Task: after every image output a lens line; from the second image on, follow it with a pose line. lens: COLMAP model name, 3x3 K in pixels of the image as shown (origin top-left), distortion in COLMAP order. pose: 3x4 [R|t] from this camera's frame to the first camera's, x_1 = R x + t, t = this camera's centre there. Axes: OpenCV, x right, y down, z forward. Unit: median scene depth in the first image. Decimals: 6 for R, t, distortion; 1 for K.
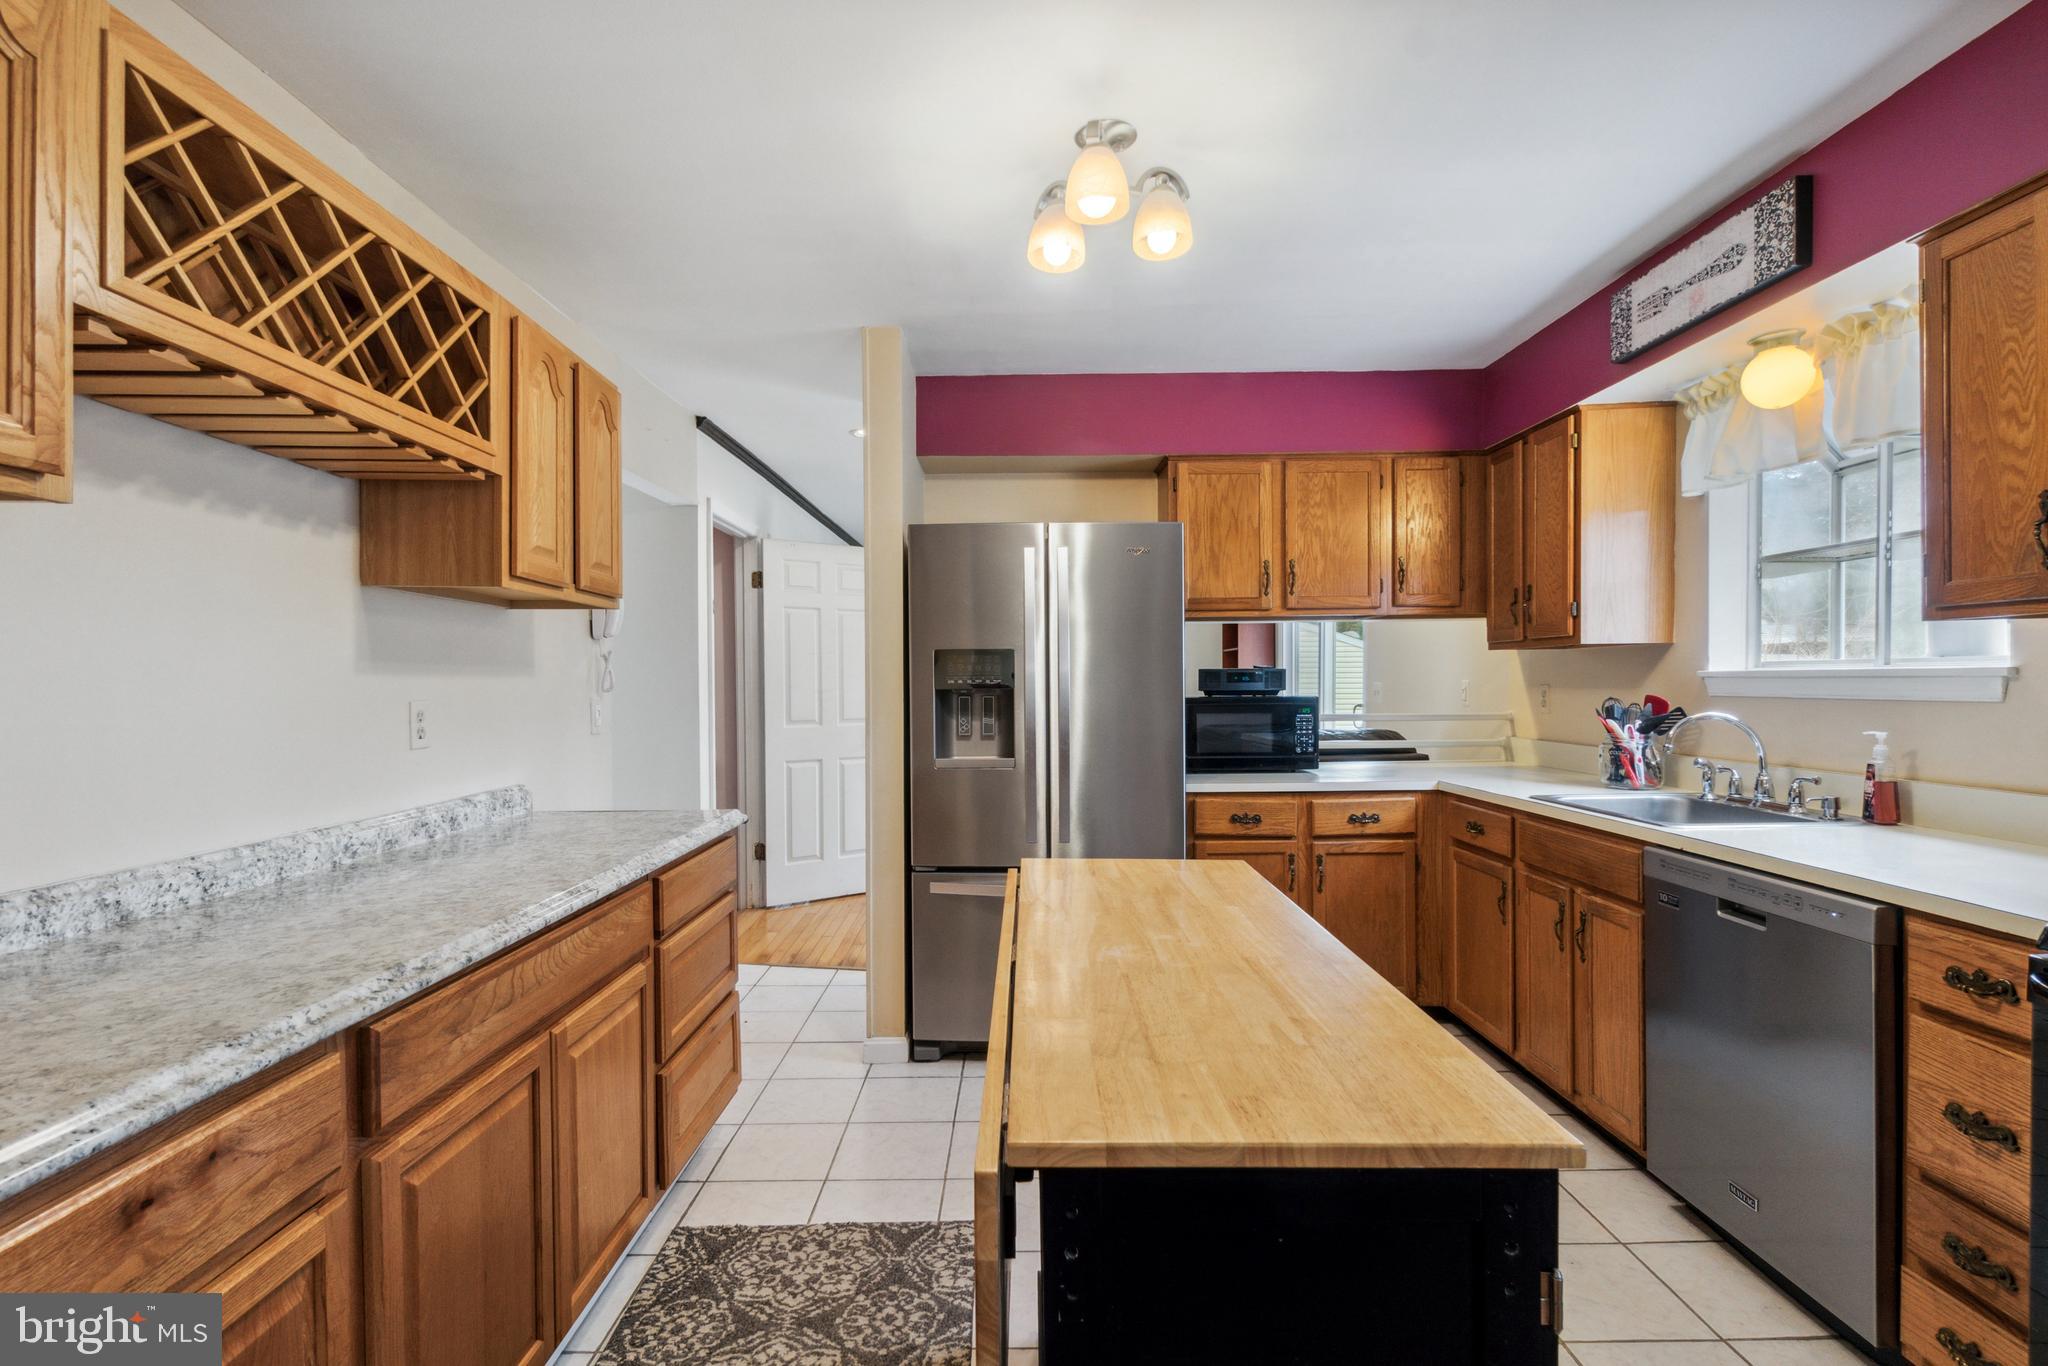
lens RADIAL K [[943.8, 0, 1024.7], [0, 943.8, 692.0], [0, 0, 1]] dist [0.002161, -0.000519]
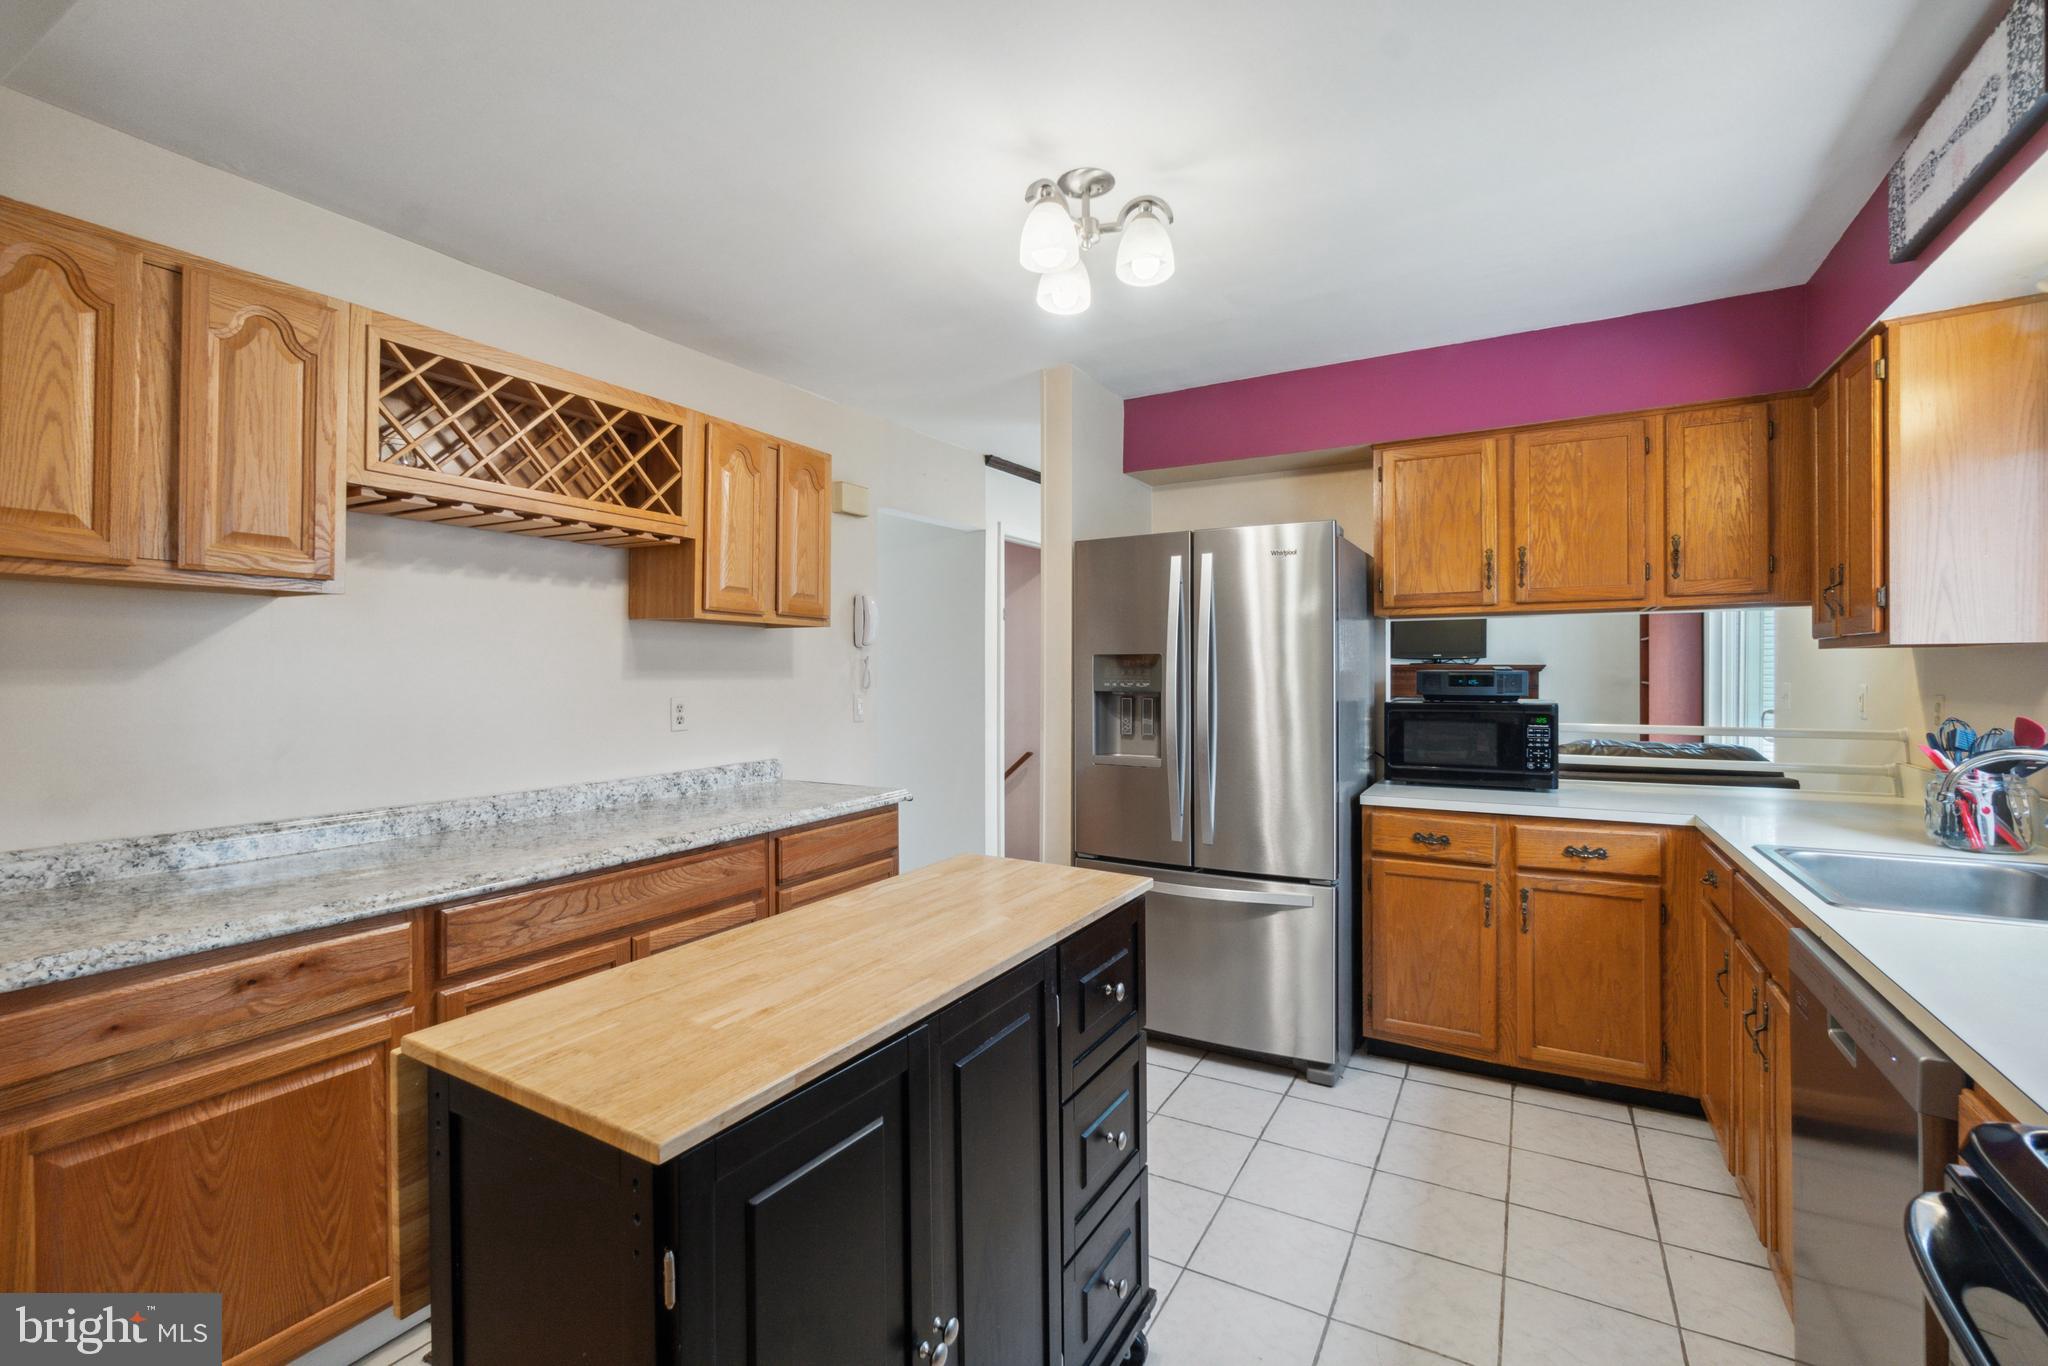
lens RADIAL K [[899.0, 0, 1023.9], [0, 899.0, 668.2], [0, 0, 1]] dist [-0.001001, -0.000542]
pose [[0.866663, 0.004502, -0.498873, 0.427237], [-0.009002, 0.999938, -0.006615, -0.026484], [0.498812, 0.010224, 0.866650, 0.074139]]
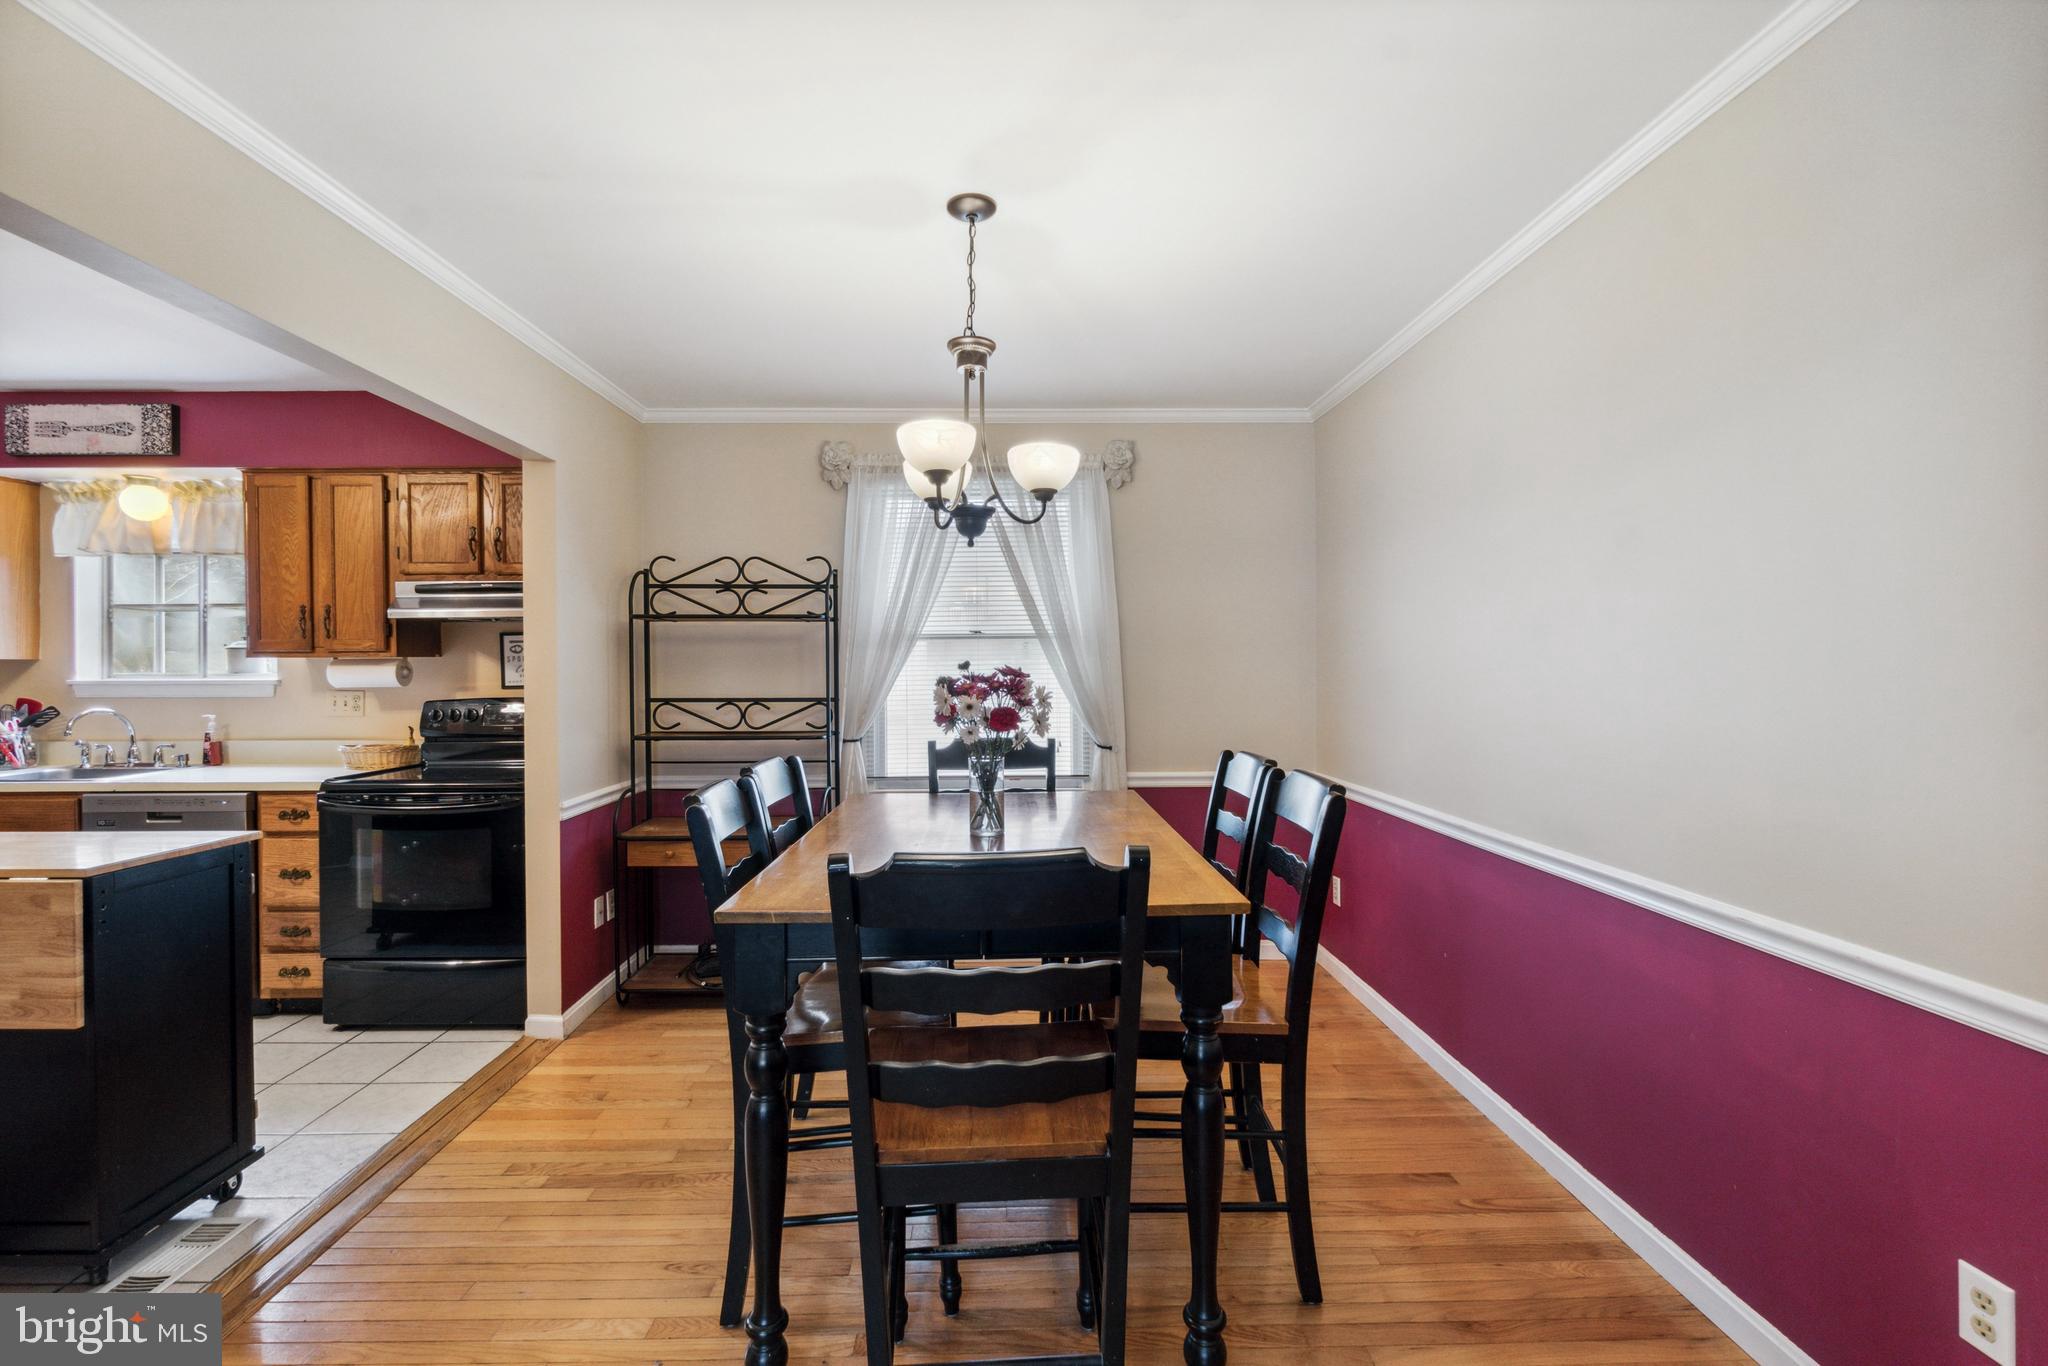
lens RADIAL K [[890.5, 0, 1014.5], [0, 890.5, 672.9], [0, 0, 1]] dist [-0.005168, -0.000662]
pose [[-0.020989, 0.001933, 0.999778, -0.742610], [0.015511, 0.999878, -0.001608, -0.010765], [-0.999659, 0.015474, -0.021016, -0.456692]]
